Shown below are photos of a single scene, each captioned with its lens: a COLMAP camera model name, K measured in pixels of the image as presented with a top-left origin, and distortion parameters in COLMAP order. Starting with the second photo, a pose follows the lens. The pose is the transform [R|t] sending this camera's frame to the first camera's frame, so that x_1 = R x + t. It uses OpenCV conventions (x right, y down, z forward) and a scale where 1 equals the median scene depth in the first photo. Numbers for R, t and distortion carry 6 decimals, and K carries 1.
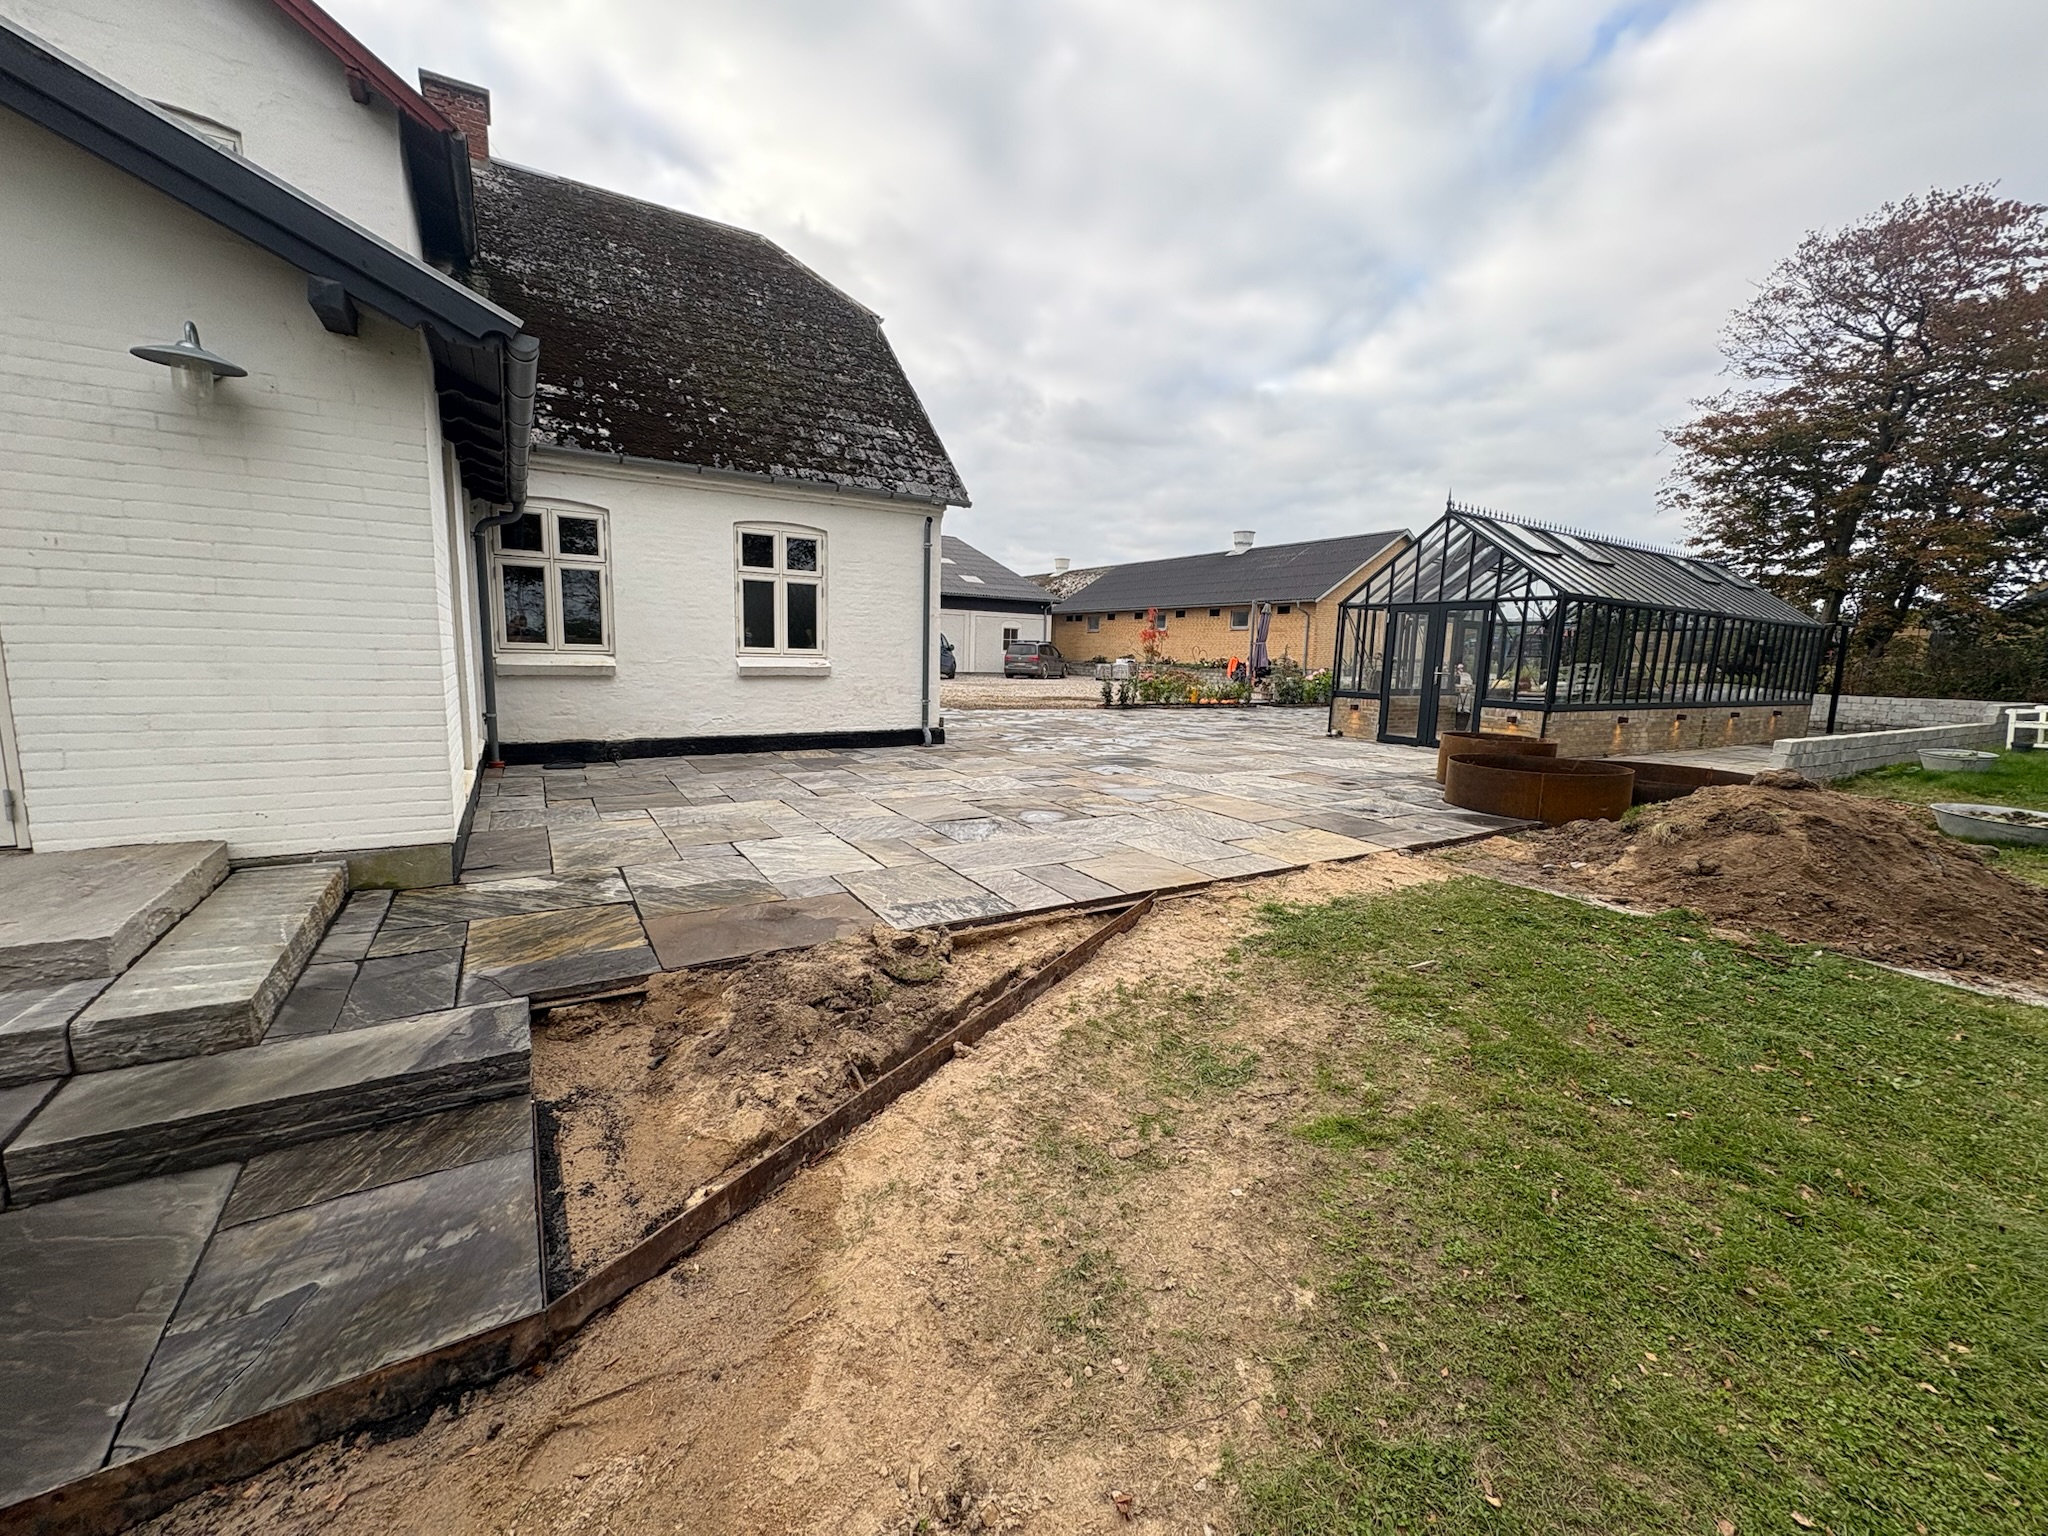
lens RADIAL K [[810.1, 0, 1025.7], [0, 810.1, 763.7], [0, 0, 1]] dist [0.000335, -0.000198]
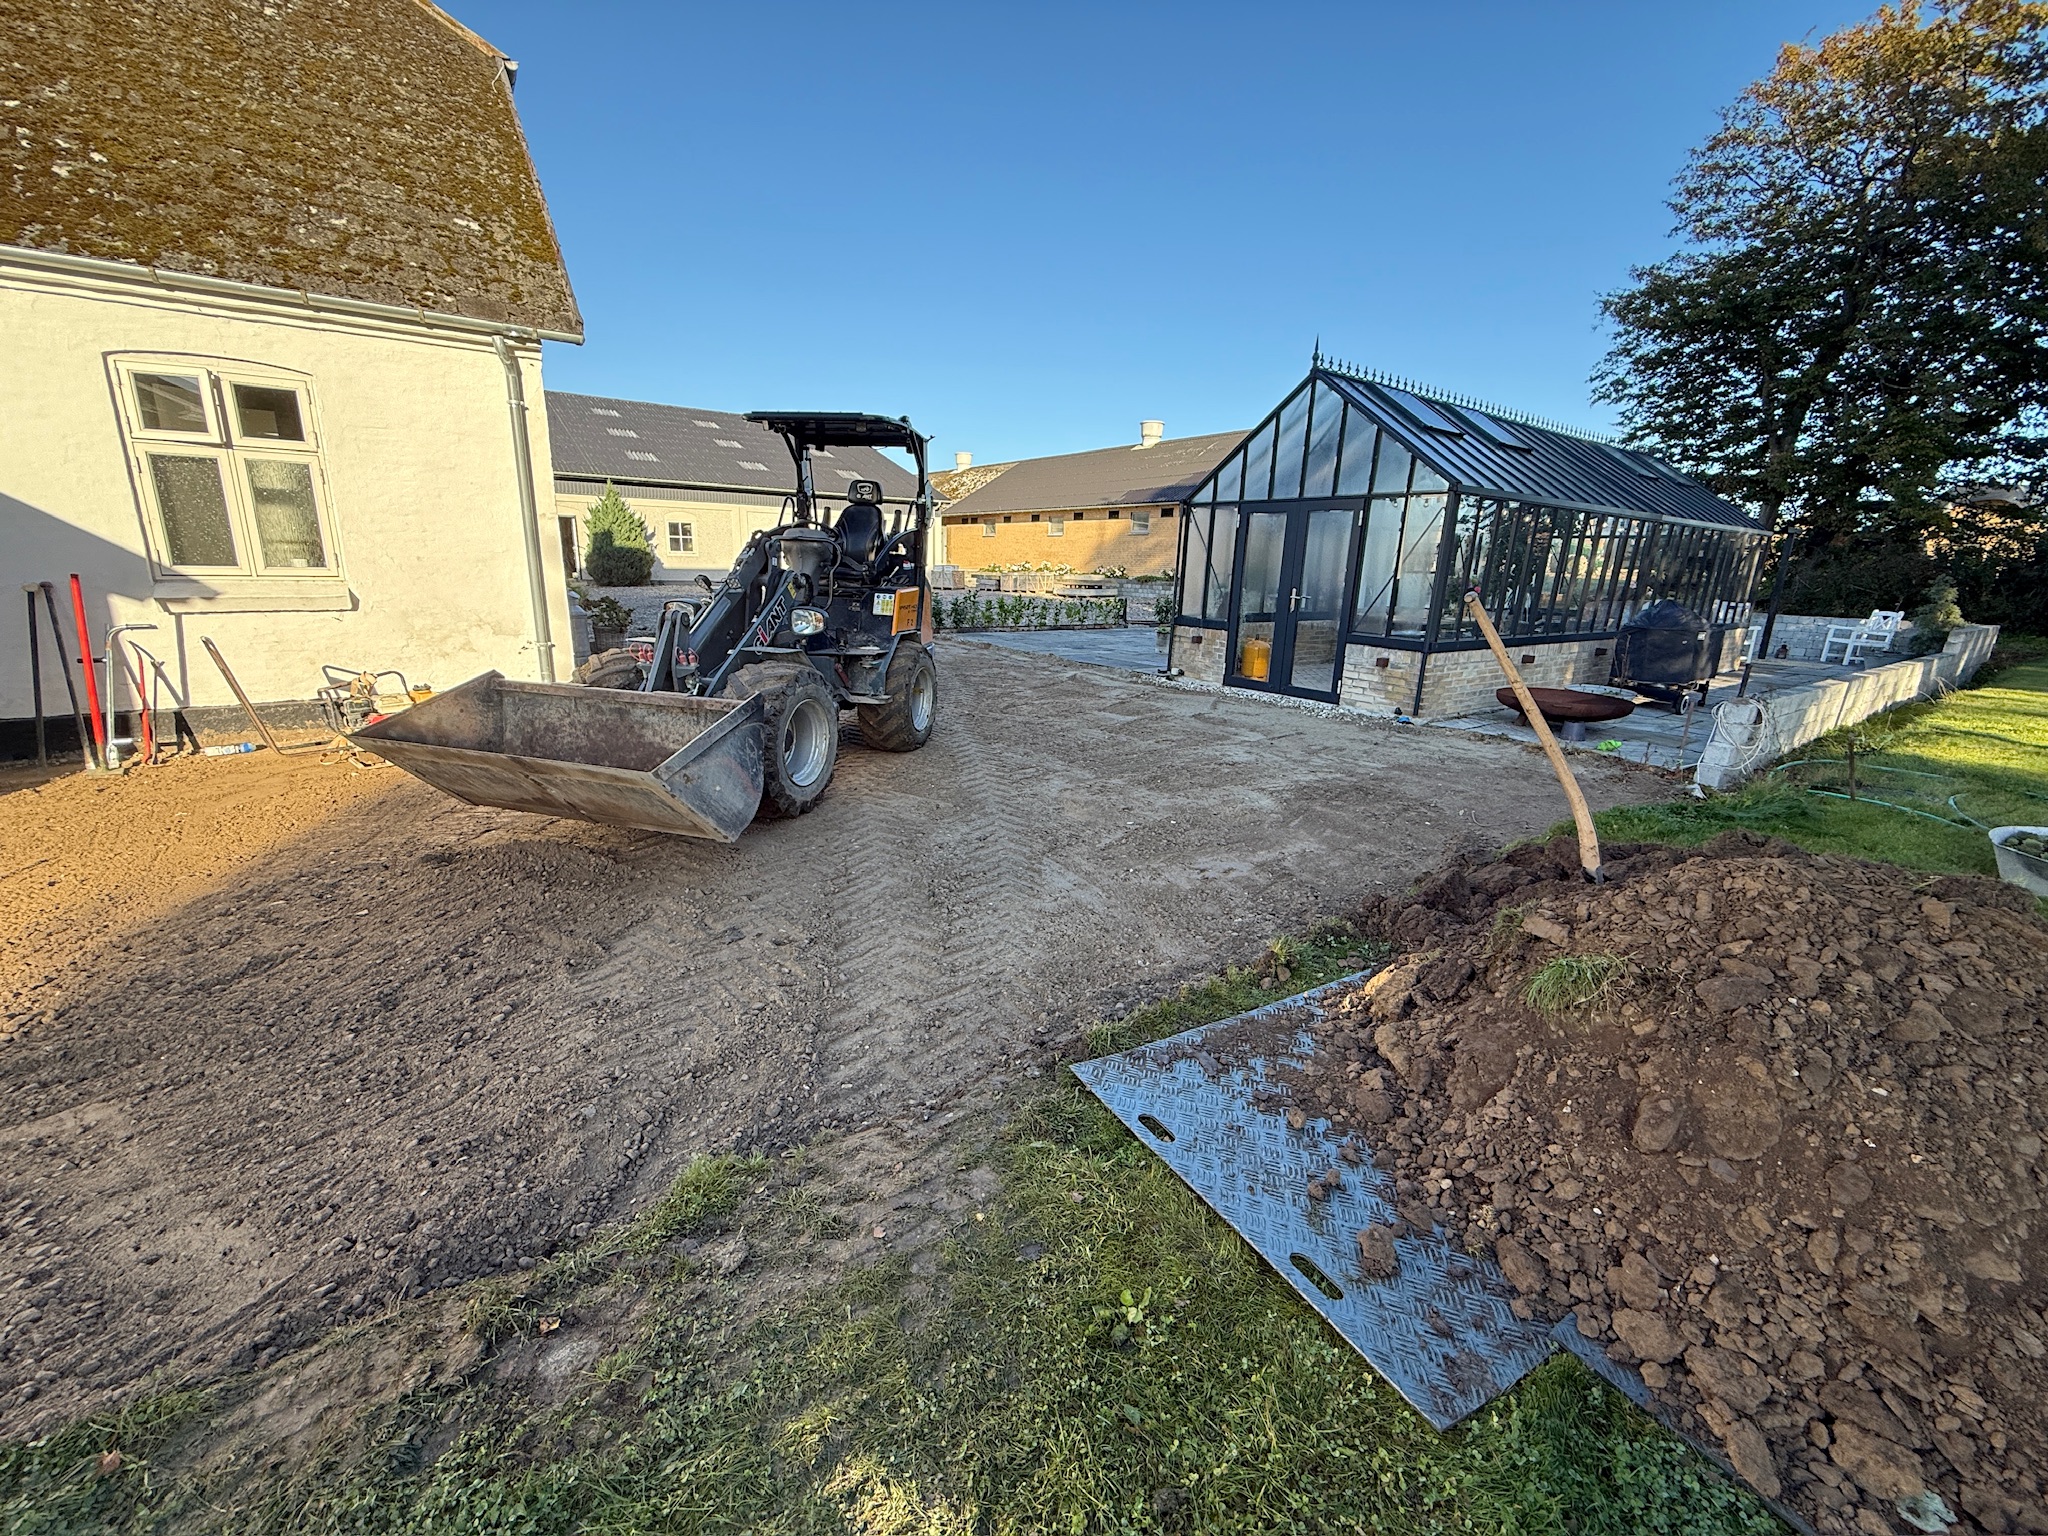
lens RADIAL K [[810.2, 0, 1021.5], [0, 810.2, 760.6], [0, 0, 1]] dist [0.000185, -0.000605]
pose [[0.997801, -0.015541, 0.064429, 0.244842], [0.008382, 0.993904, 0.109932, -0.054849], [-0.065745, -0.109150, 0.991849, 0.306575]]
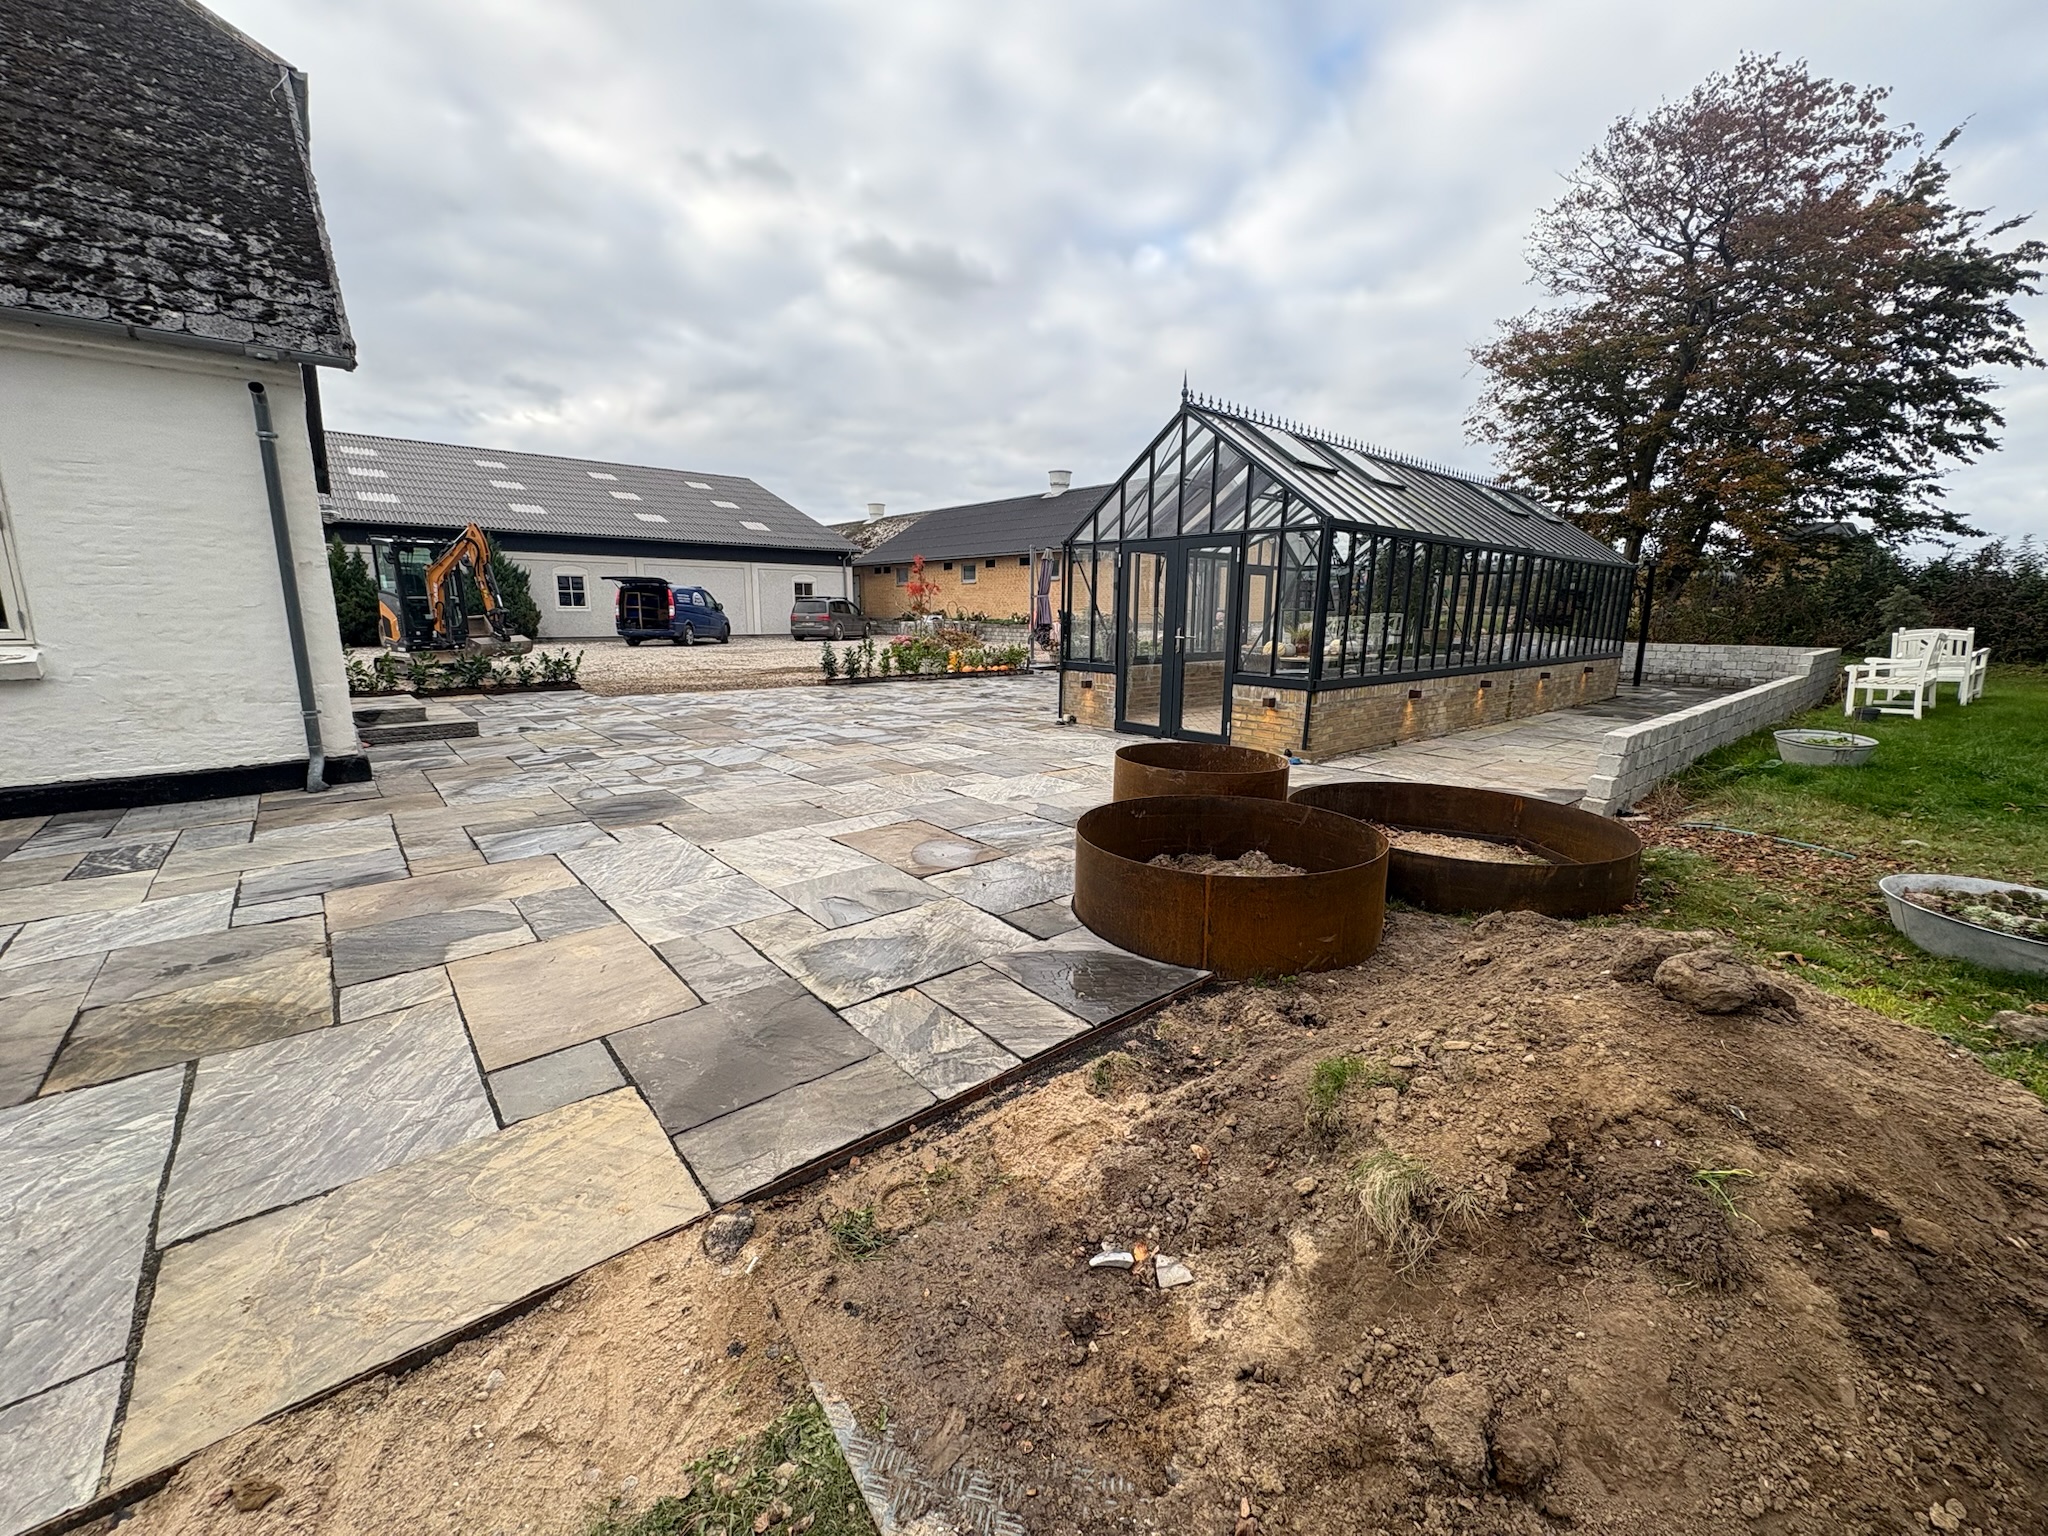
lens RADIAL K [[810.1, 0, 1025.5], [0, 810.1, 764.8], [0, 0, 1]] dist [0.000335, -0.000198]
pose [[0.986980, -0.049859, 0.152921, 0.308089], [0.041007, 0.997325, 0.060507, -0.057258], [-0.155529, -0.053448, 0.986384, 0.365481]]
